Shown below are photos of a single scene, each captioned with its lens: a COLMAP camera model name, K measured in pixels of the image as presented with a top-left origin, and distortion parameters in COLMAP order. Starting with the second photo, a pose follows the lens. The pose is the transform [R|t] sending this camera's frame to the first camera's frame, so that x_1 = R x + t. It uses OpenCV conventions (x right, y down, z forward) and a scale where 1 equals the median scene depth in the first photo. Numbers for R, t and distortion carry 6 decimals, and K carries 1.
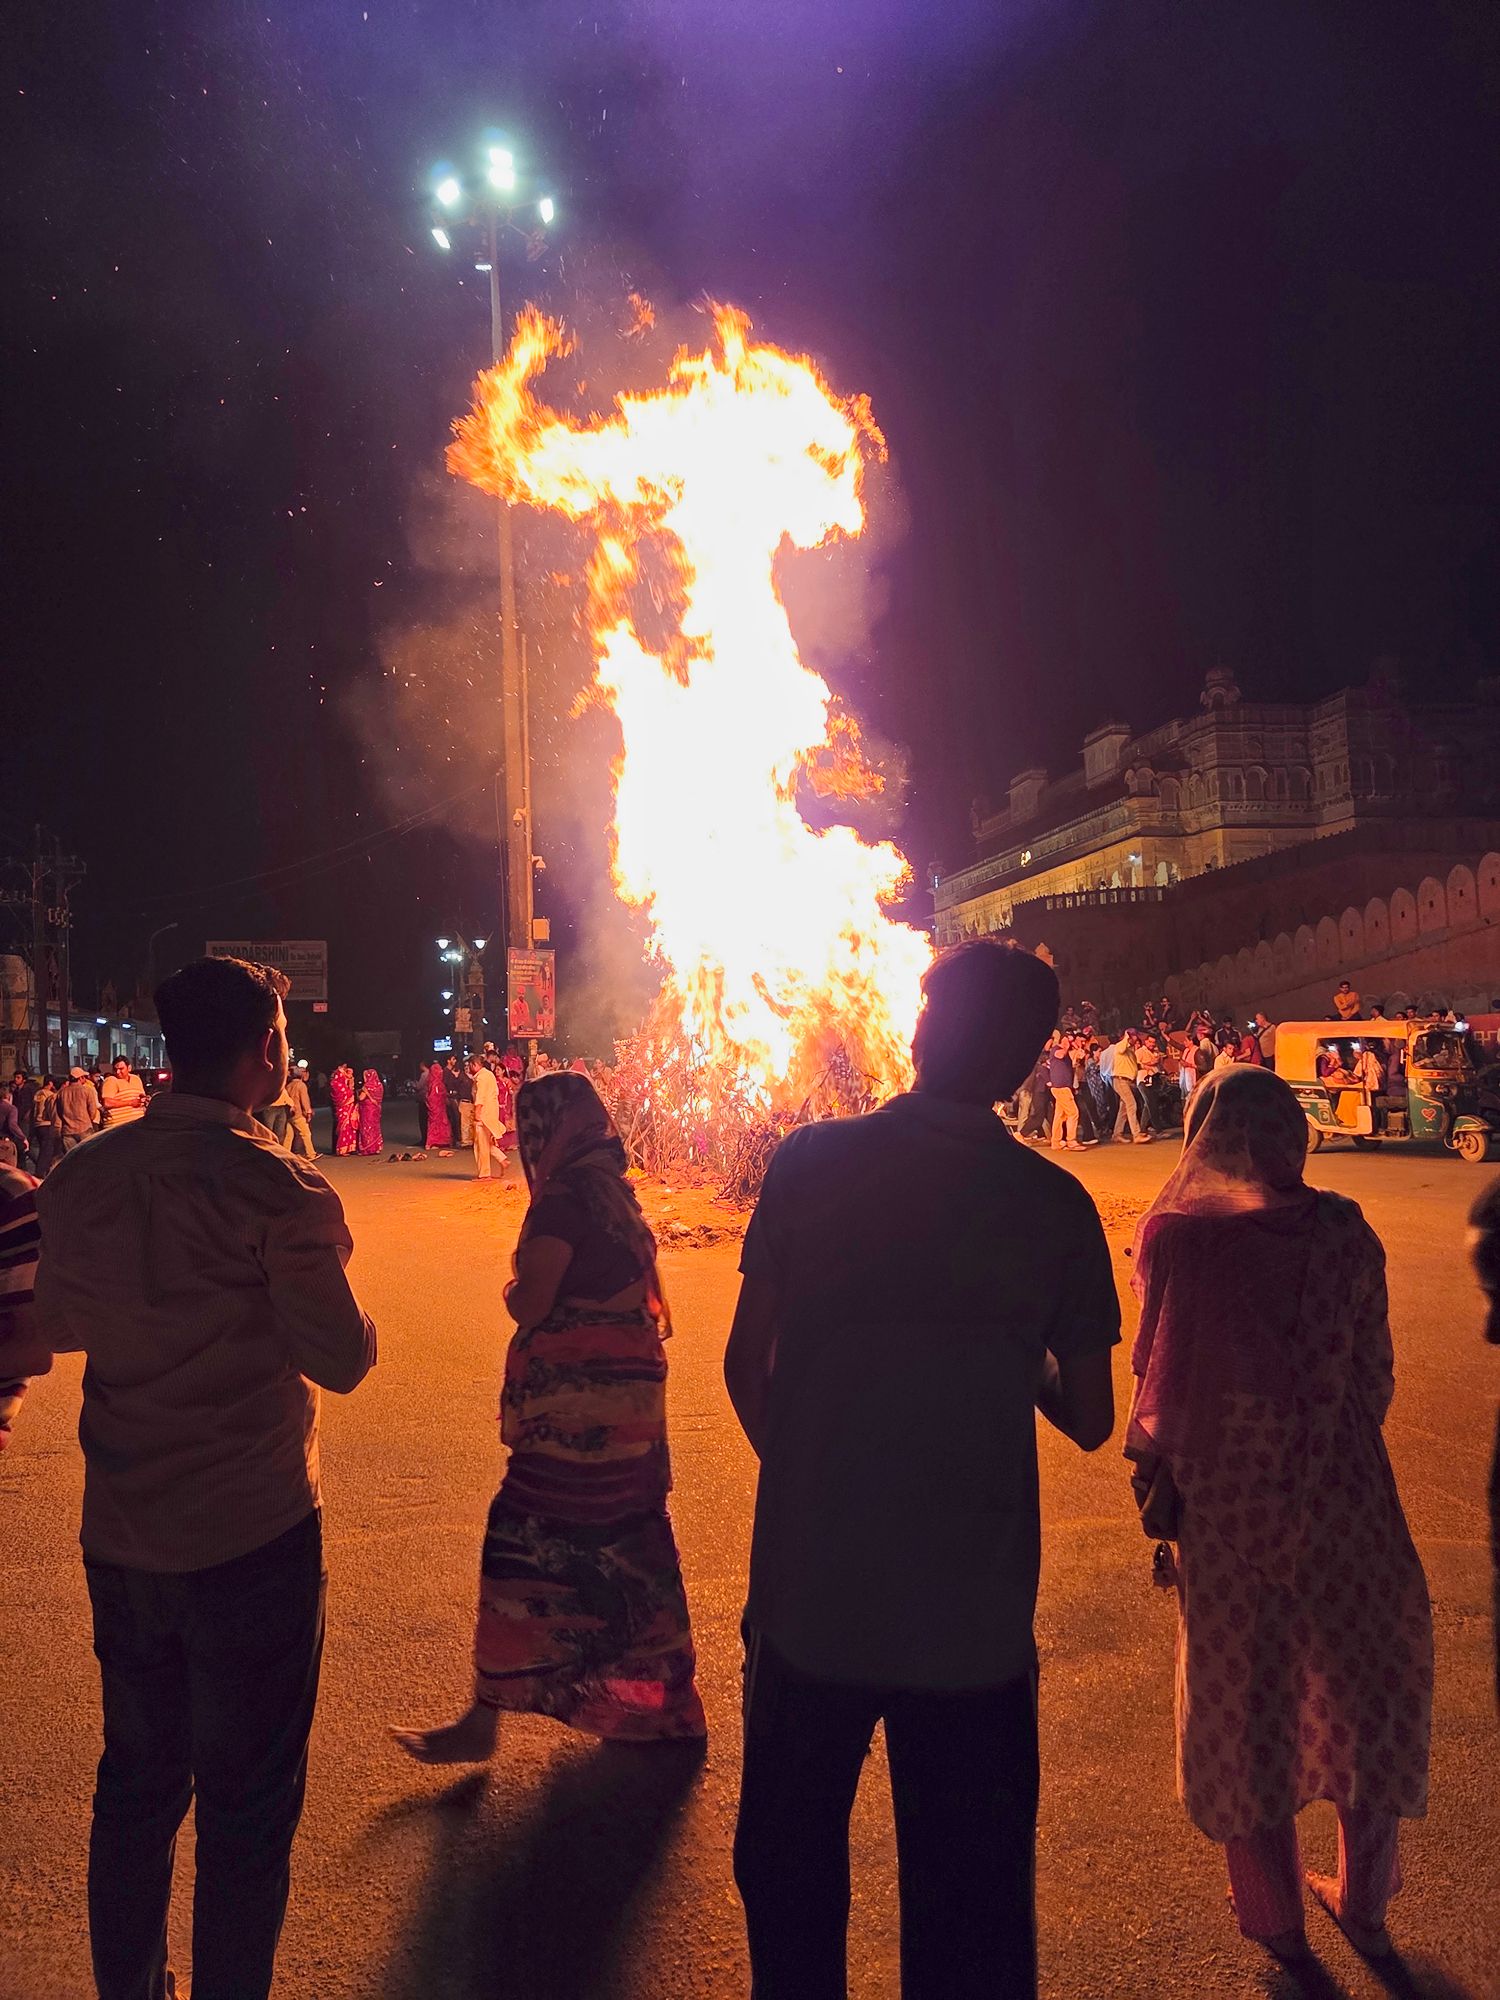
lens RADIAL K [[1371.2, 0, 763.6], [0, 1371.2, 1008.0], [0, 0, 1]] dist [0.008666, -0.000243]
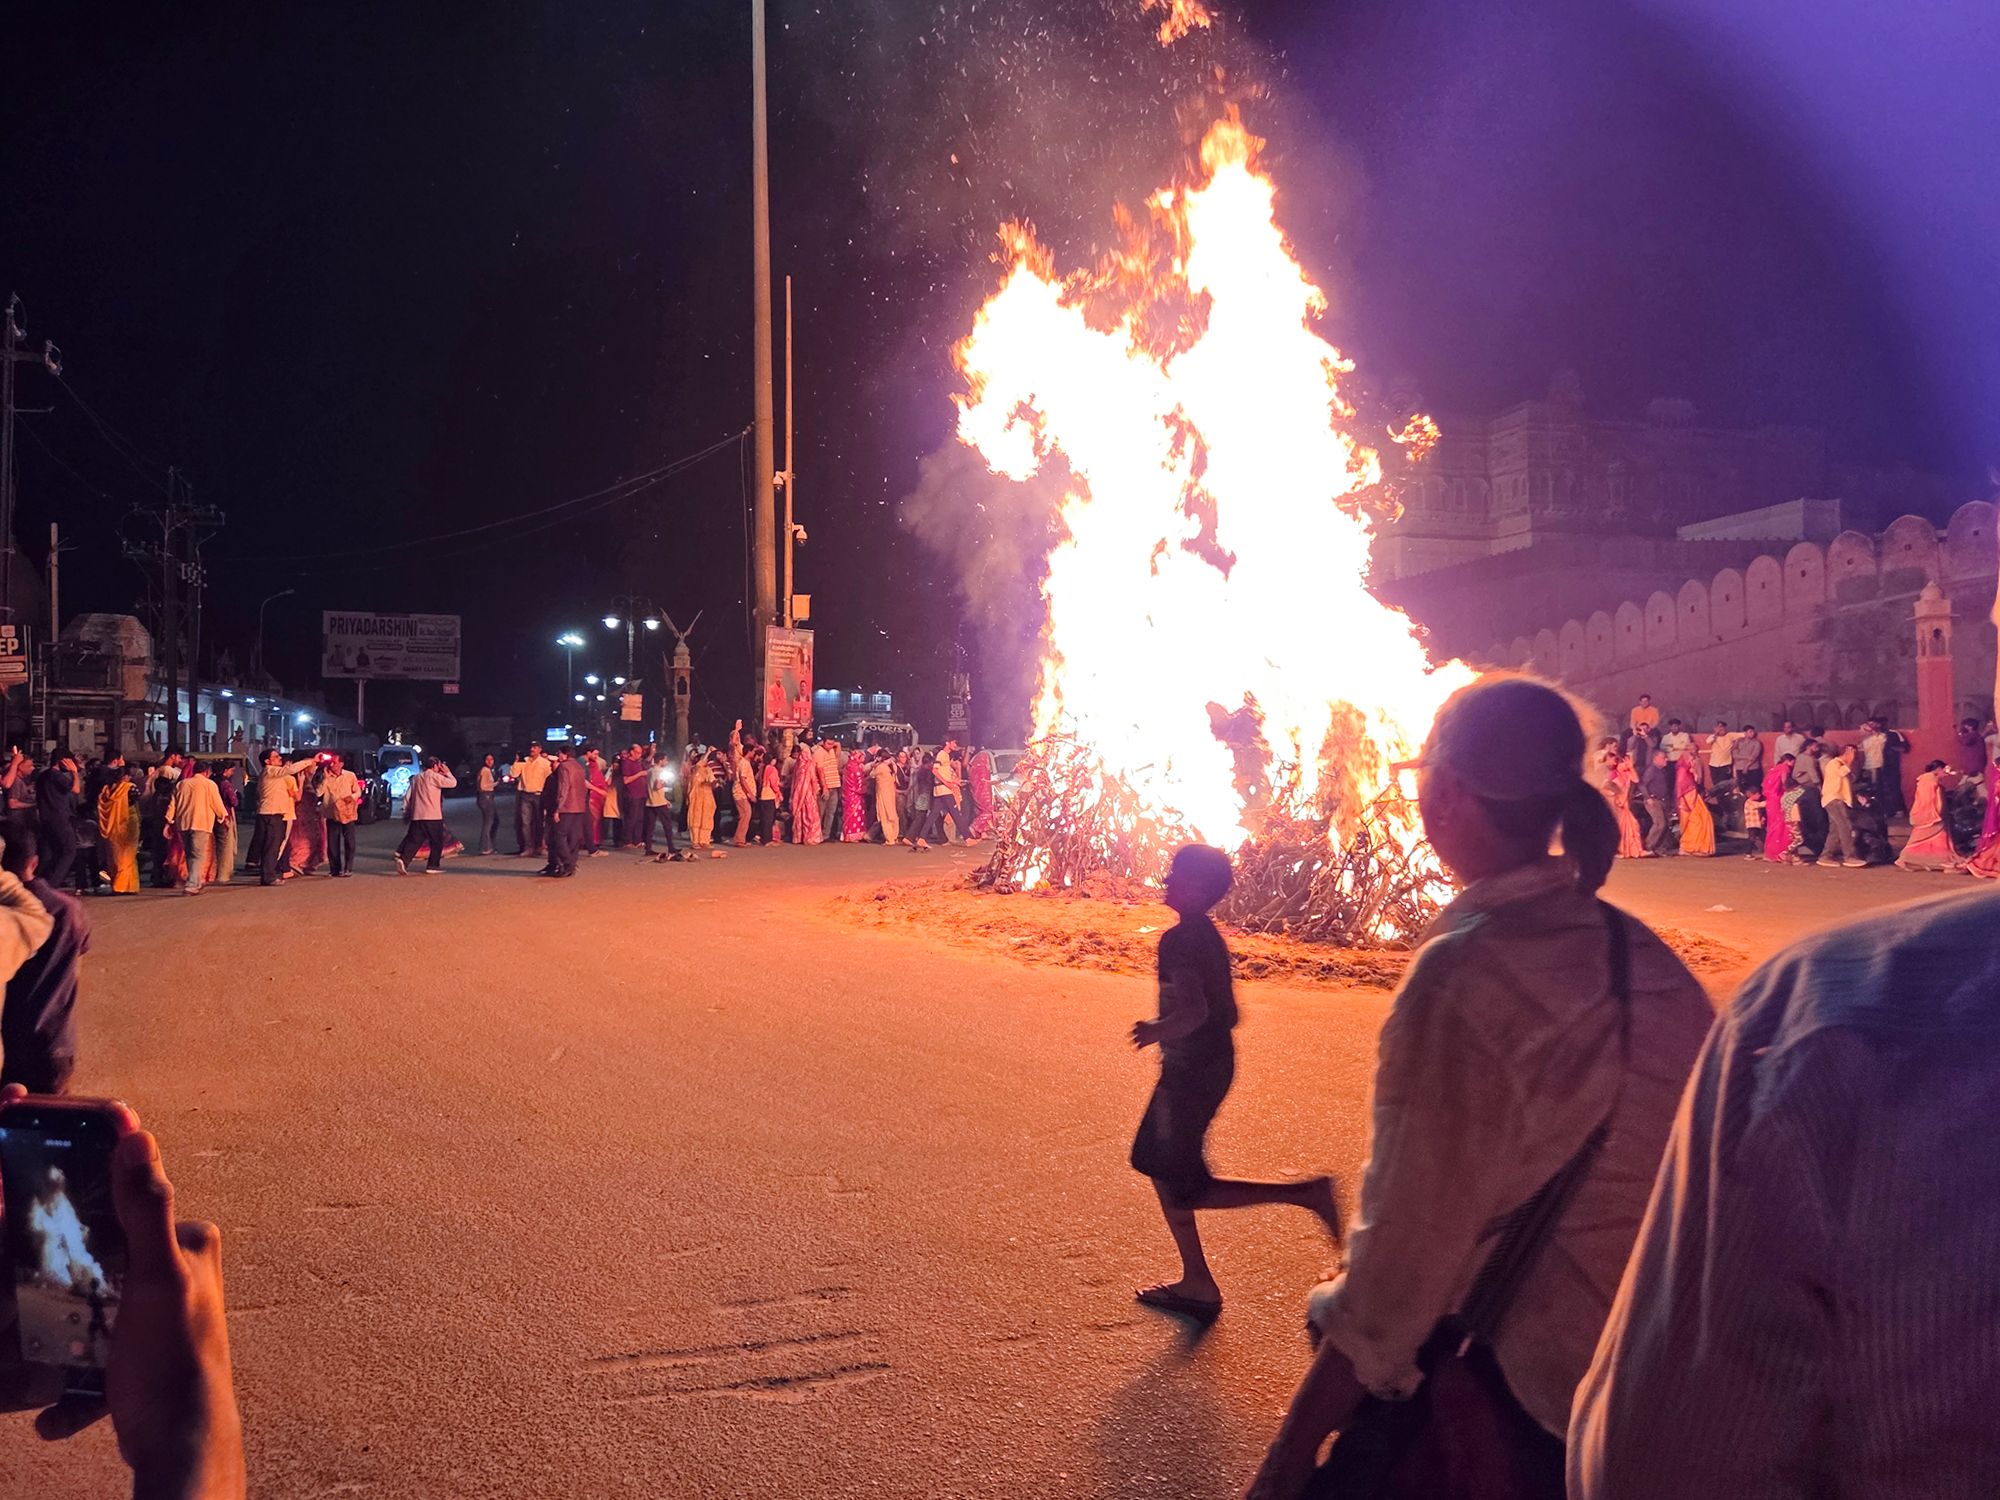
lens RADIAL K [[1371.2, 0, 988.2], [0, 1371.2, 753.7], [0, 0, 1]] dist [0.008666, -0.000243]
pose [[0.993502, 0.027561, 0.110427, -0.099175], [-0.031242, 0.999008, 0.031738, 0.004848], [-0.109443, -0.034981, 0.993377, 0.063664]]
